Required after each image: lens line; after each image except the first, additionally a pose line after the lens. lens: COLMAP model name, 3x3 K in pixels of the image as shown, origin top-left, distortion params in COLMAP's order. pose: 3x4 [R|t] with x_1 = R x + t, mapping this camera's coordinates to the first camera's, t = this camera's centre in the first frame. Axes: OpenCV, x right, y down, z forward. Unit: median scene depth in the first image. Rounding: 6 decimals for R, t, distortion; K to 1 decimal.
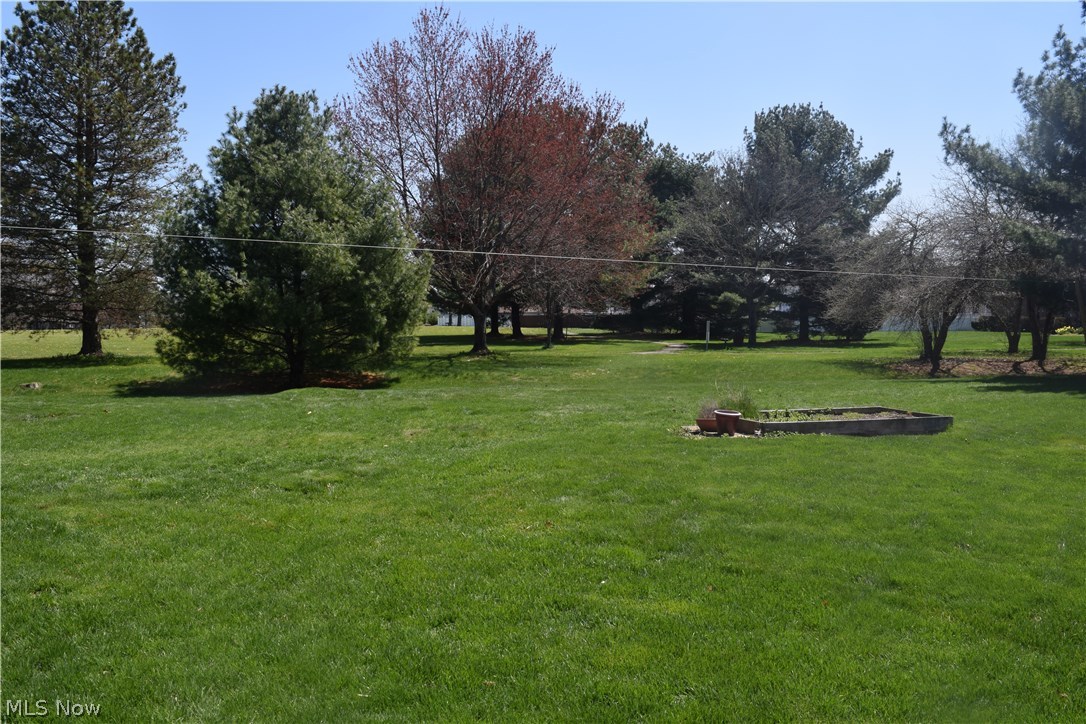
lens RADIAL K [[850.6, 0, 542.8], [0, 850.6, 361.5], [0, 0, 1]] dist [-0.093351, 0.019226]
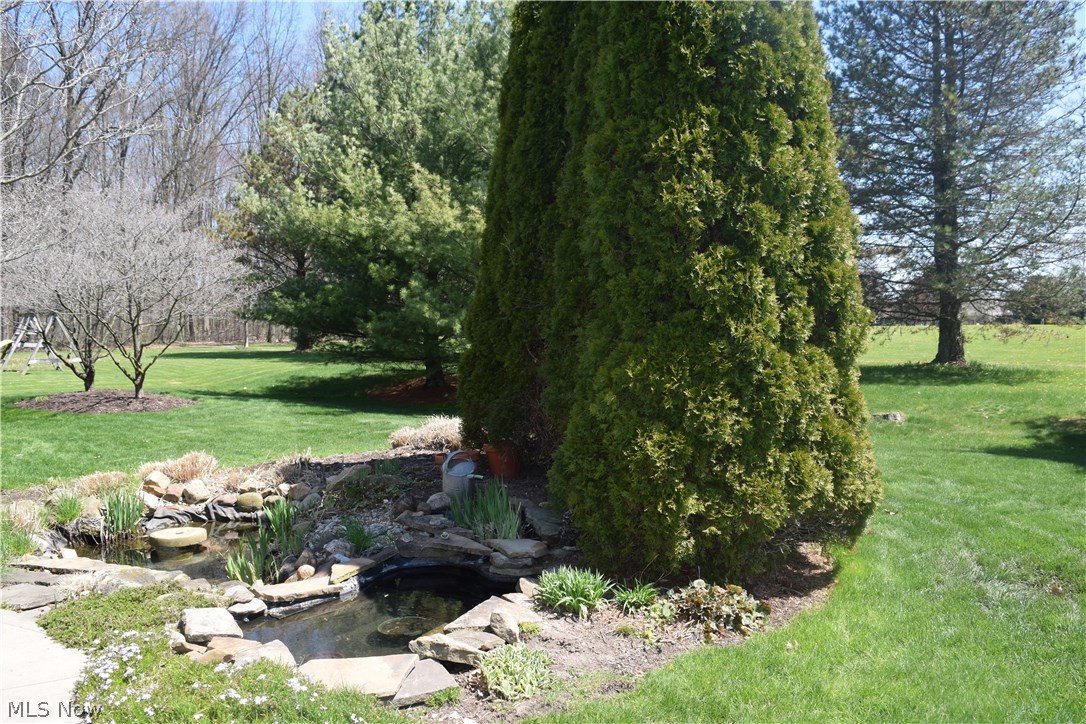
lens RADIAL K [[850.6, 0, 543.3], [0, 850.6, 362.8], [0, 0, 1]] dist [-0.093351, 0.019226]
pose [[0.617329, 0.027878, -0.786211, -0.221834], [-0.027517, 0.999526, 0.013835, -0.011359], [0.786223, 0.013093, 0.617804, 0.307167]]
